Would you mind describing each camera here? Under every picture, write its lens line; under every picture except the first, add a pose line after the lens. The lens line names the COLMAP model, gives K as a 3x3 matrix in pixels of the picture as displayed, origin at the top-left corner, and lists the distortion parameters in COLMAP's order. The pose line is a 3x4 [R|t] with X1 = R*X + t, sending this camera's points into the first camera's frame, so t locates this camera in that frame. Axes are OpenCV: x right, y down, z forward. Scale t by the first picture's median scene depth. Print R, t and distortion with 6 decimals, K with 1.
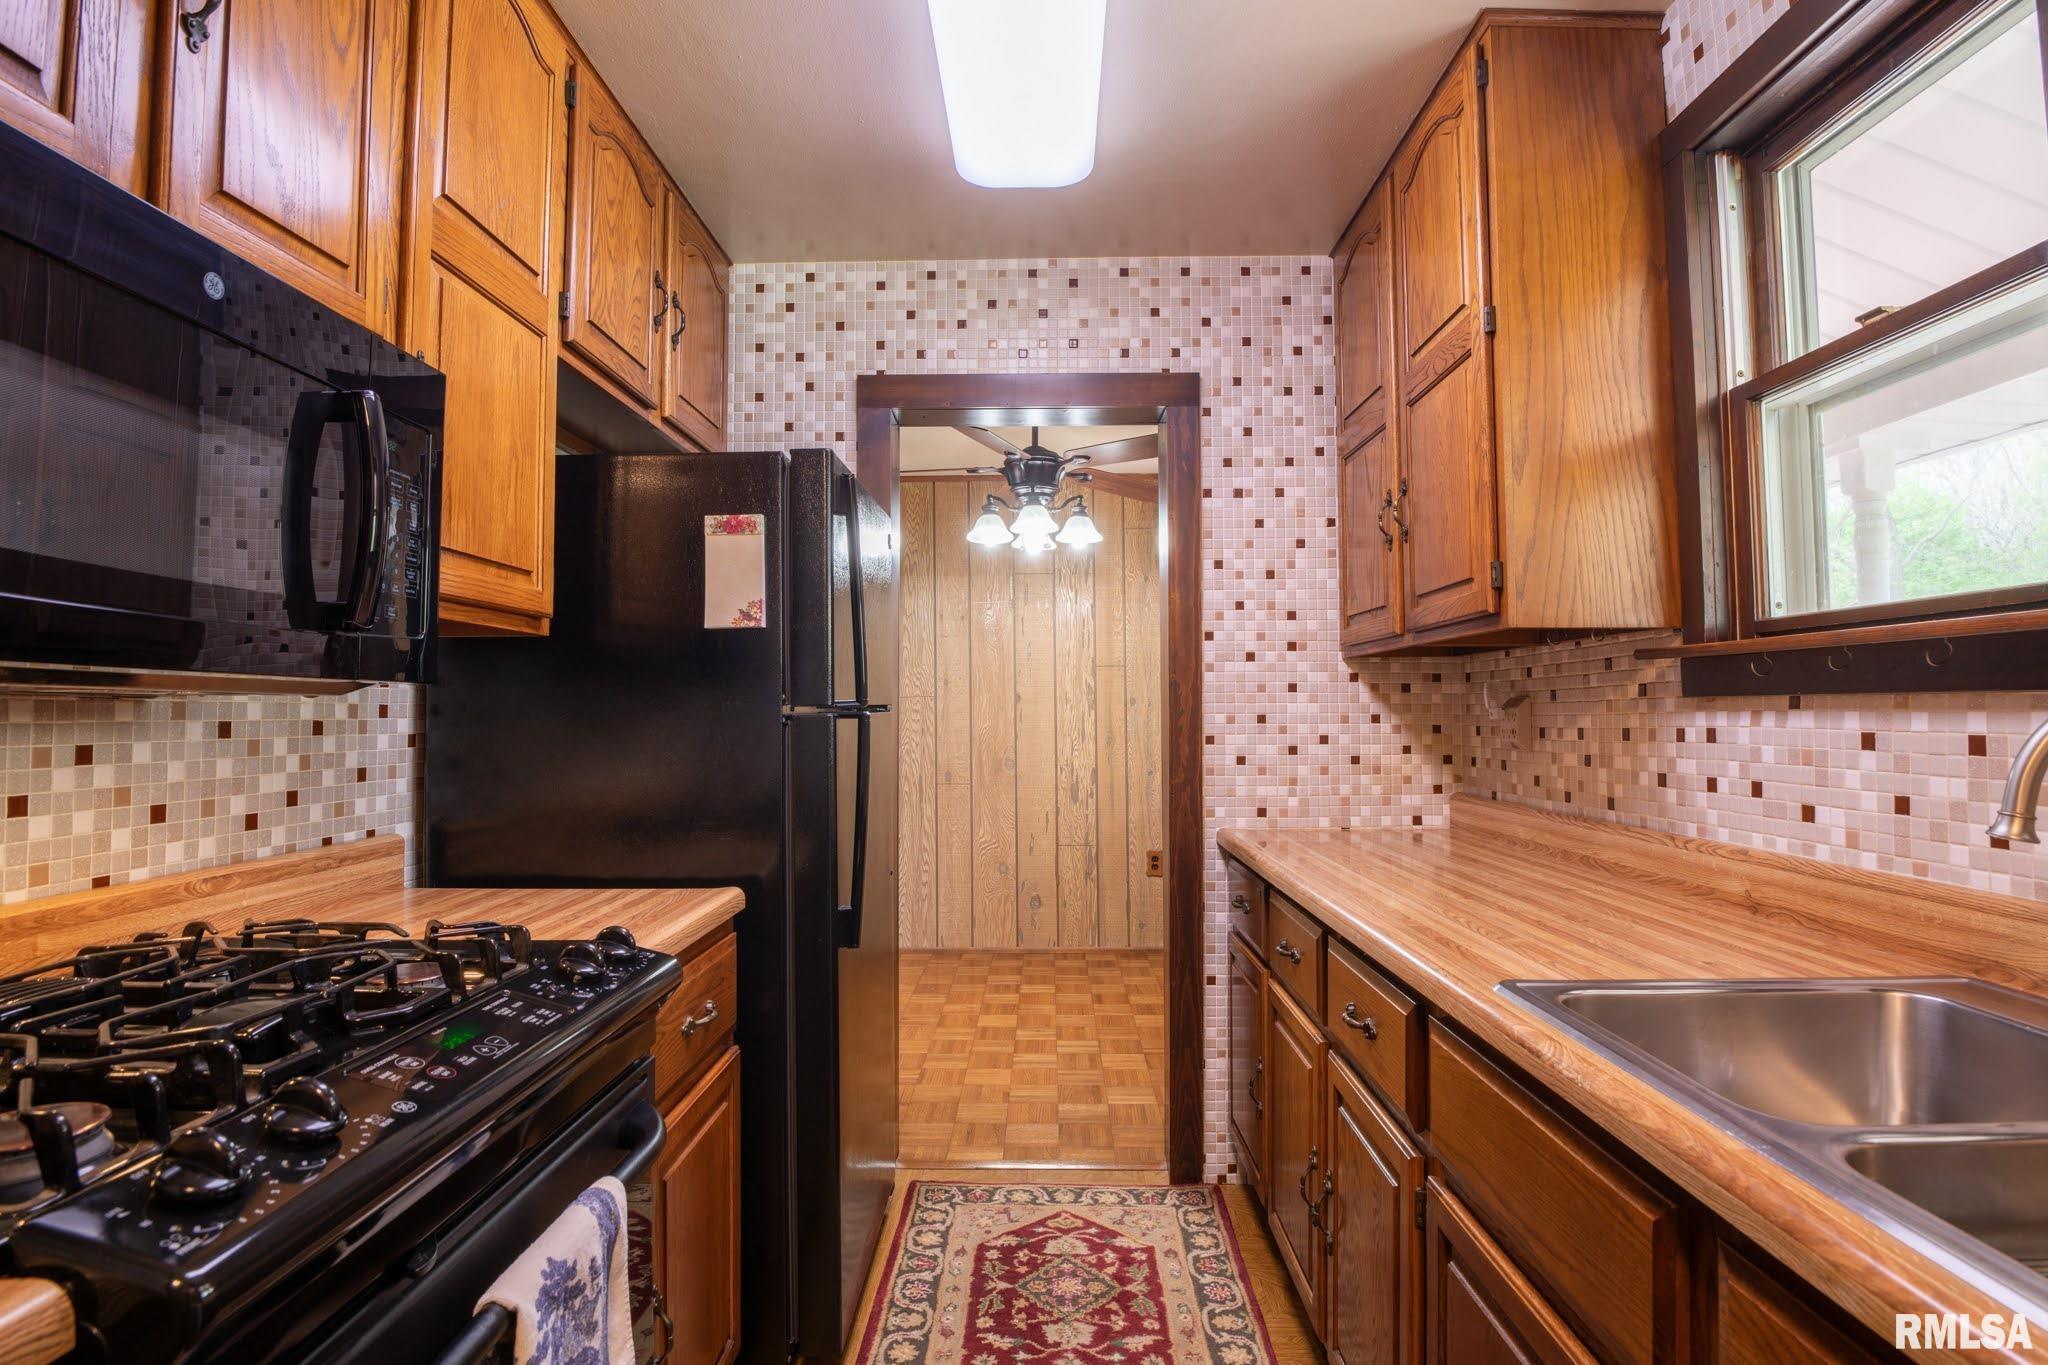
lens RADIAL K [[1011.4, 0, 1024.4], [0, 1011.4, 677.7], [0, 0, 1]] dist [-0.020136, -0.005789]
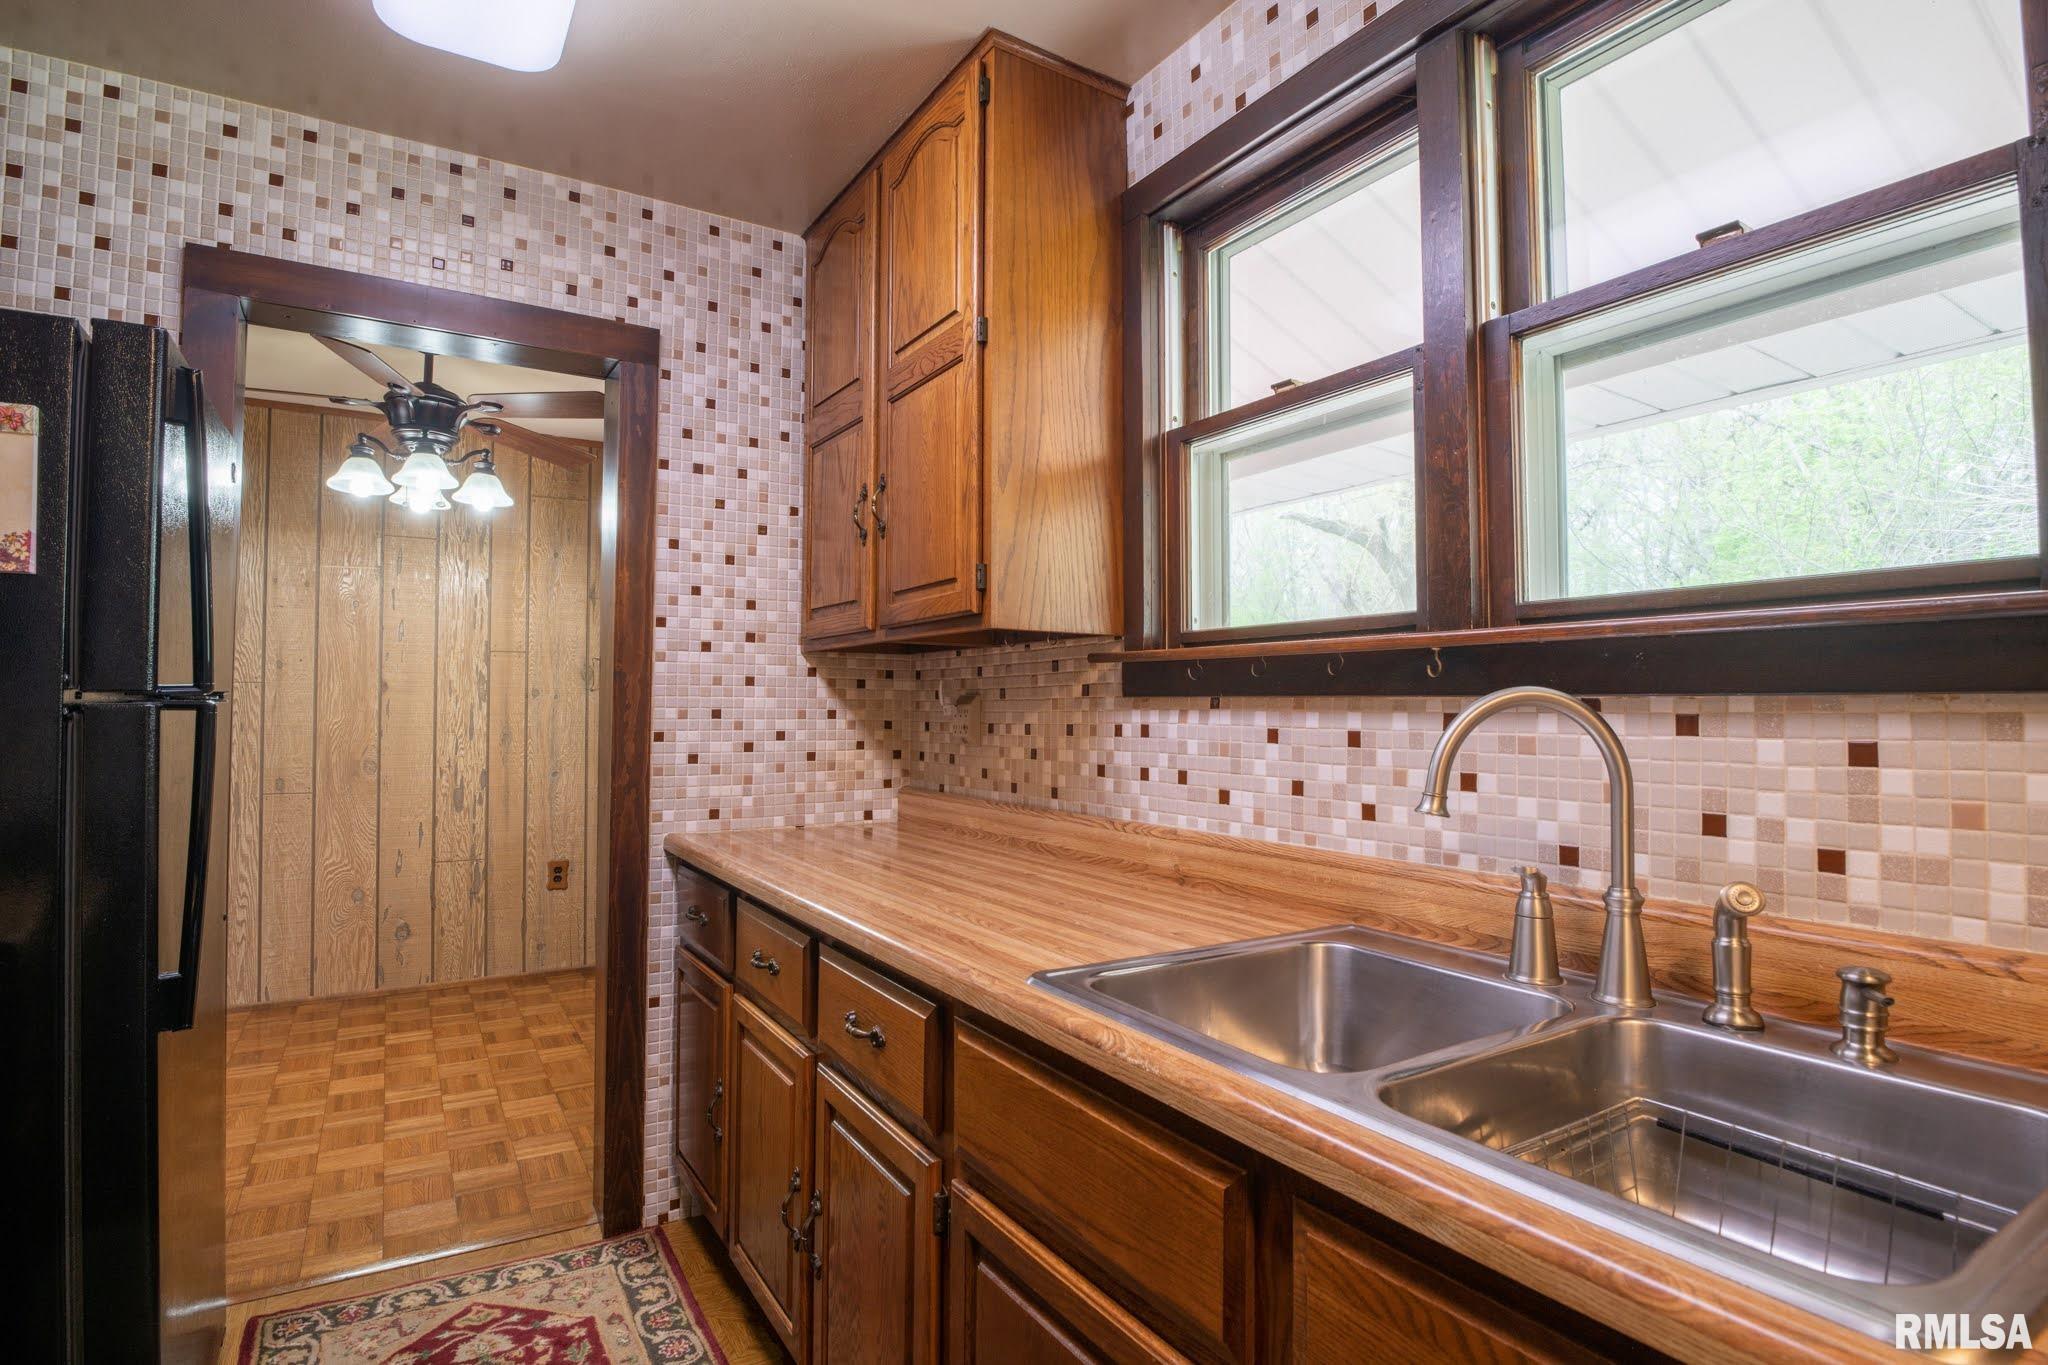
lens RADIAL K [[1023.4, 0, 1011.0], [0, 1023.4, 676.7], [0, 0, 1]] dist [-0.020017, -0.006549]
pose [[0.841872, 0.024874, 0.539104, -0.047894], [-0.027319, 0.999621, -0.003460, 0.002541], [-0.538986, -0.011815, 0.842232, 0.063789]]
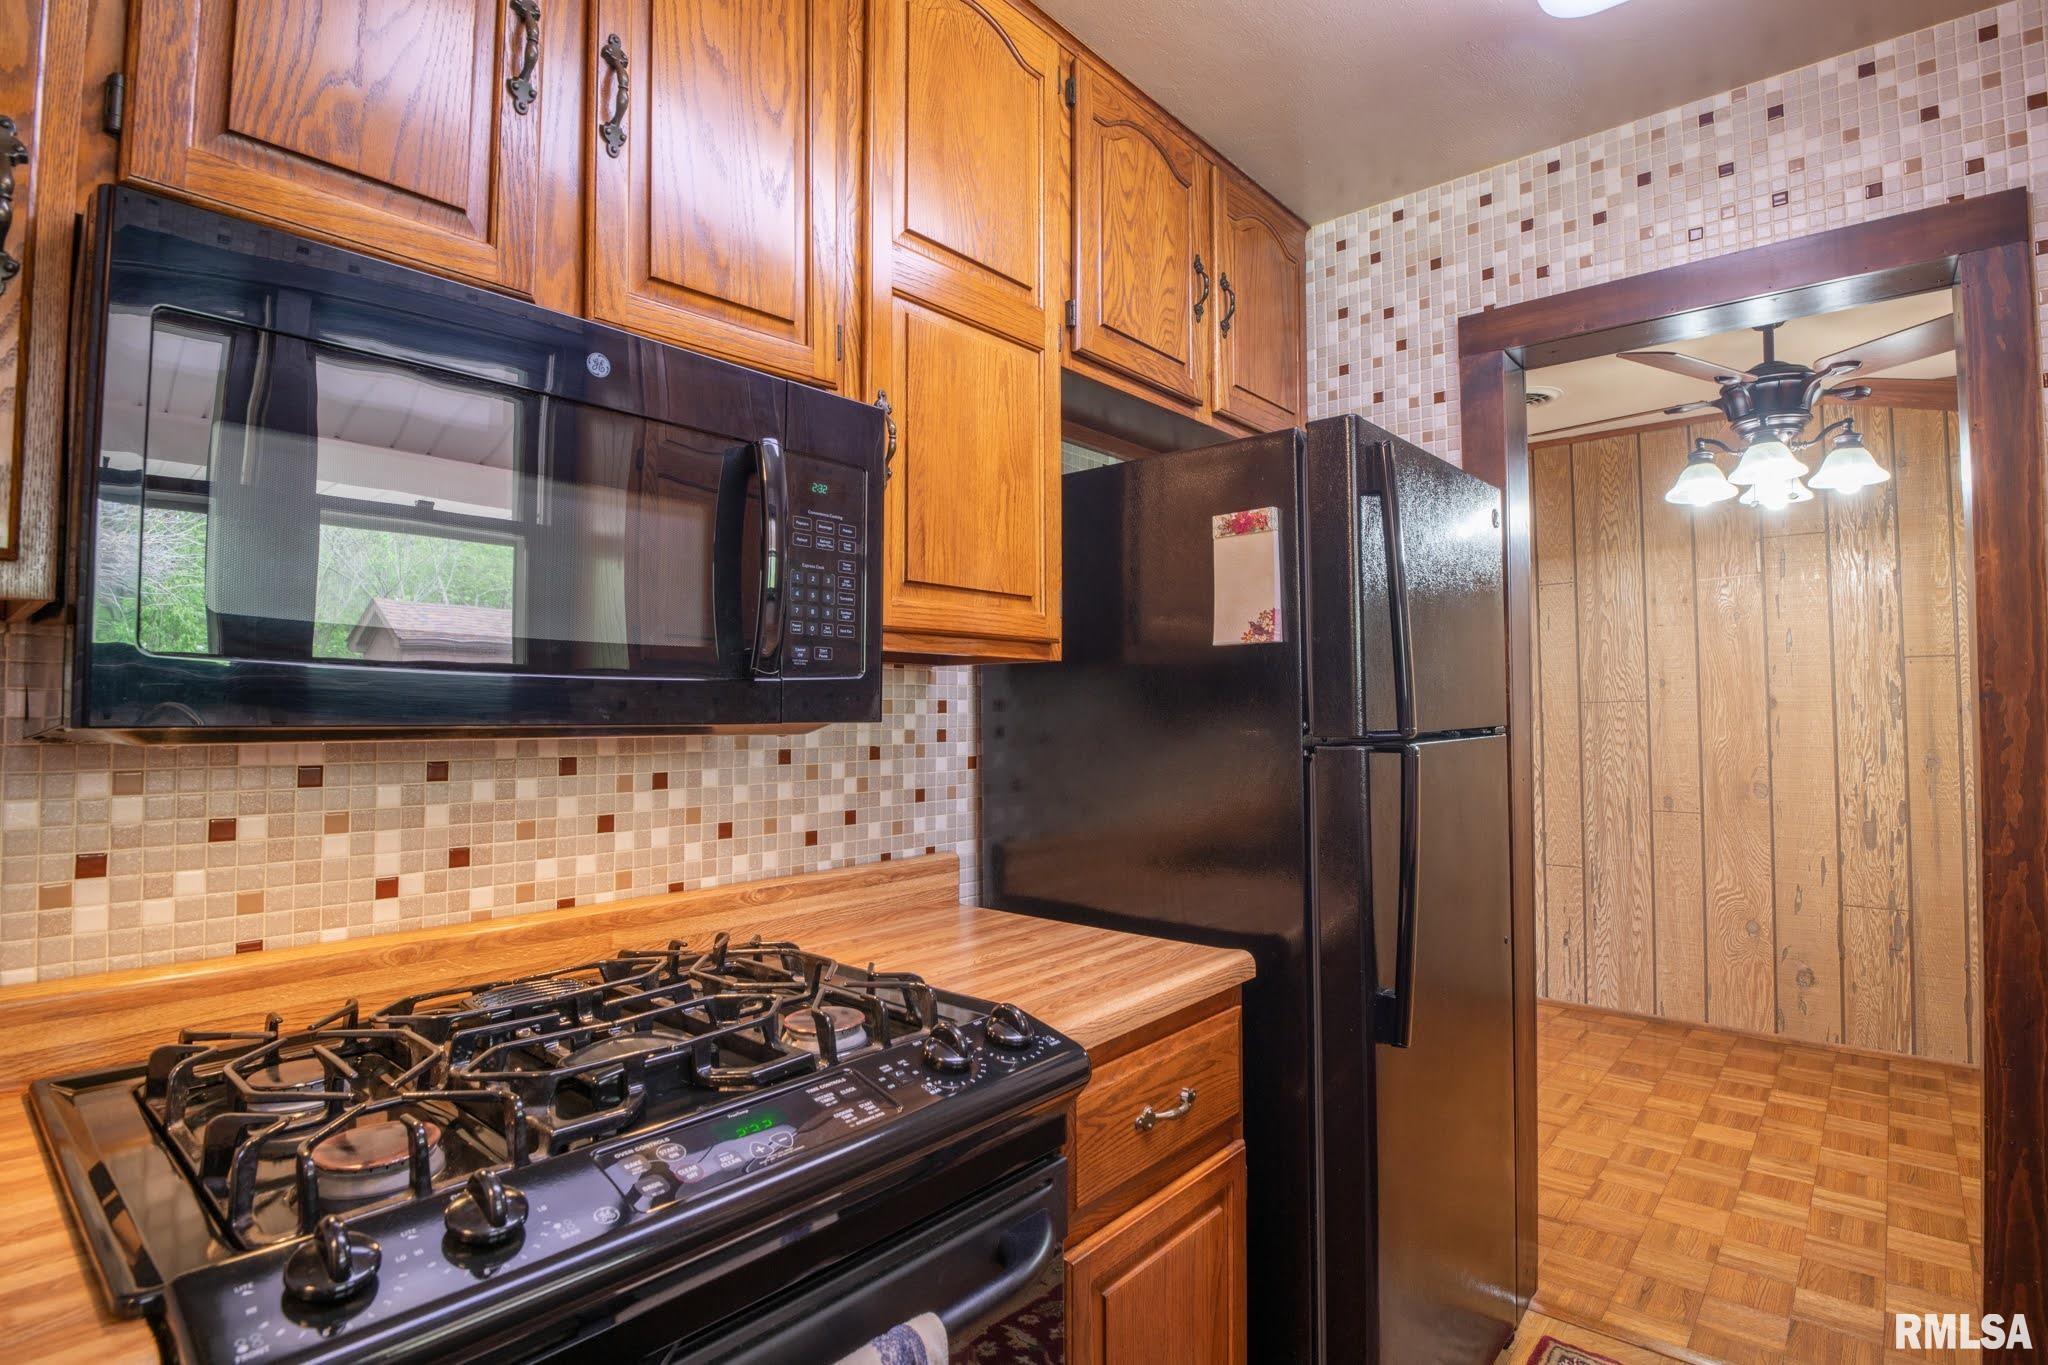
lens RADIAL K [[1011.4, 0, 1024.4], [0, 1011.4, 677.7], [0, 0, 1]] dist [-0.020136, -0.005789]
pose [[0.771011, -0.019156, -0.636534, 0.080437], [0.021423, 0.999762, -0.004138, -0.015423], [0.636462, -0.010446, 0.771238, 0.161795]]
